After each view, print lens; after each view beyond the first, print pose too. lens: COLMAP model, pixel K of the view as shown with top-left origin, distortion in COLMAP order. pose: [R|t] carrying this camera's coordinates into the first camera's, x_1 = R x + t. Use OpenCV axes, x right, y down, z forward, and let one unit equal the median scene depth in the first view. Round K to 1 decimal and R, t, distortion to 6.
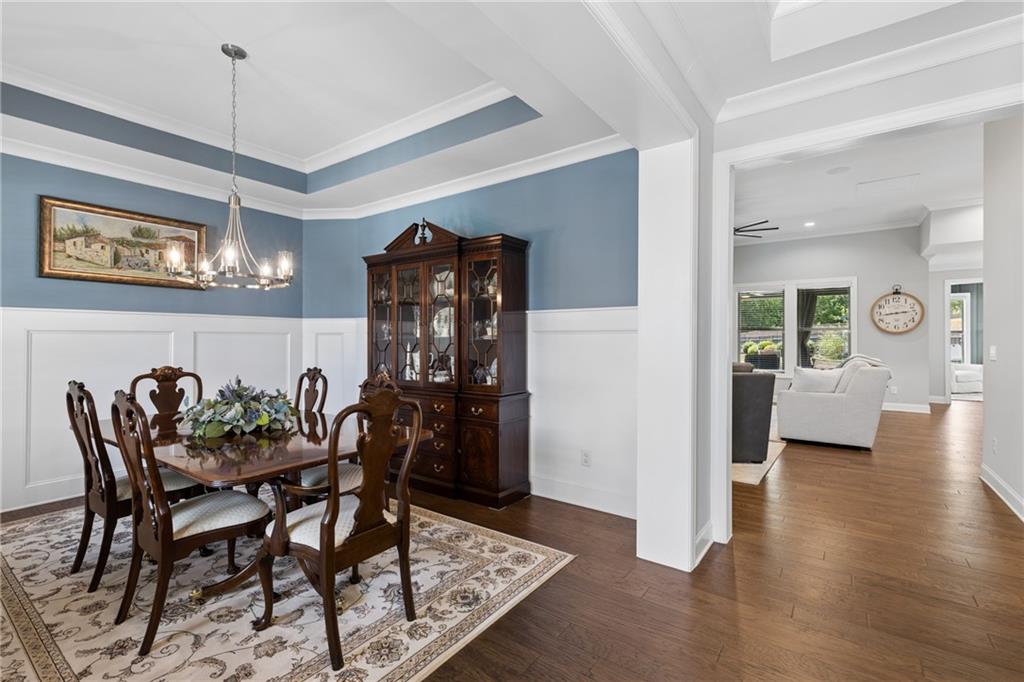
lens RADIAL K [[463.0, 0, 509.2], [0, 463.0, 333.2], [0, 0, 1]] dist [0.002915, -0.000084]
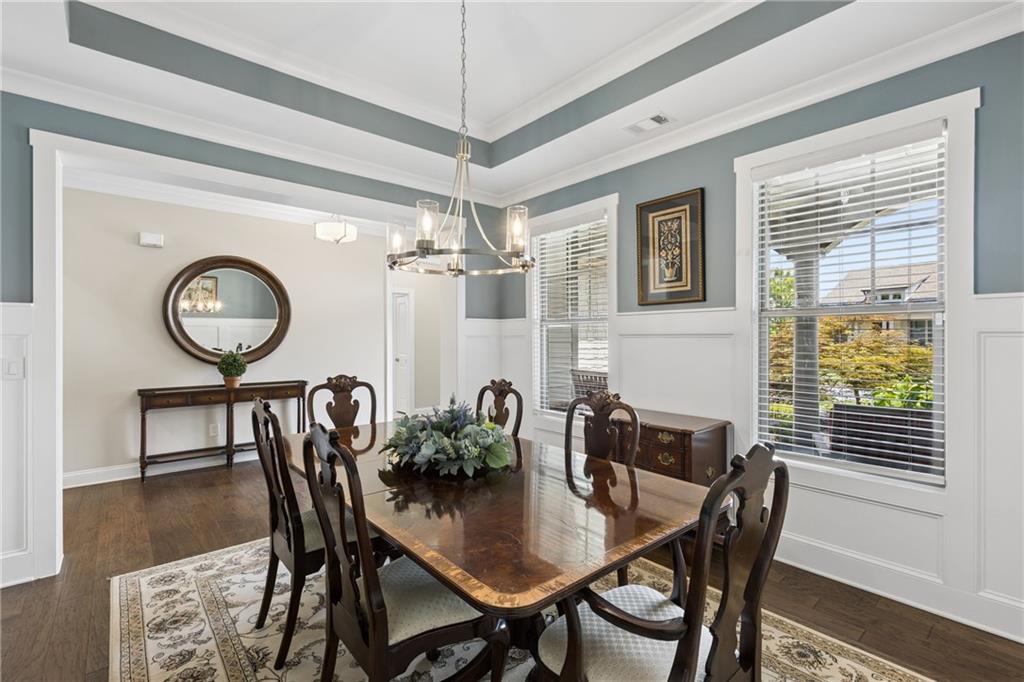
lens RADIAL K [[463.0, 0, 515.0], [0, 463.0, 343.0], [0, 0, 1]] dist [0.002915, -0.000084]
pose [[0.973474, 0.001118, -0.228794, -0.216254], [0.002150, 0.999899, 0.014033, -0.001978], [0.228787, -0.014152, 0.973374, 0.216796]]
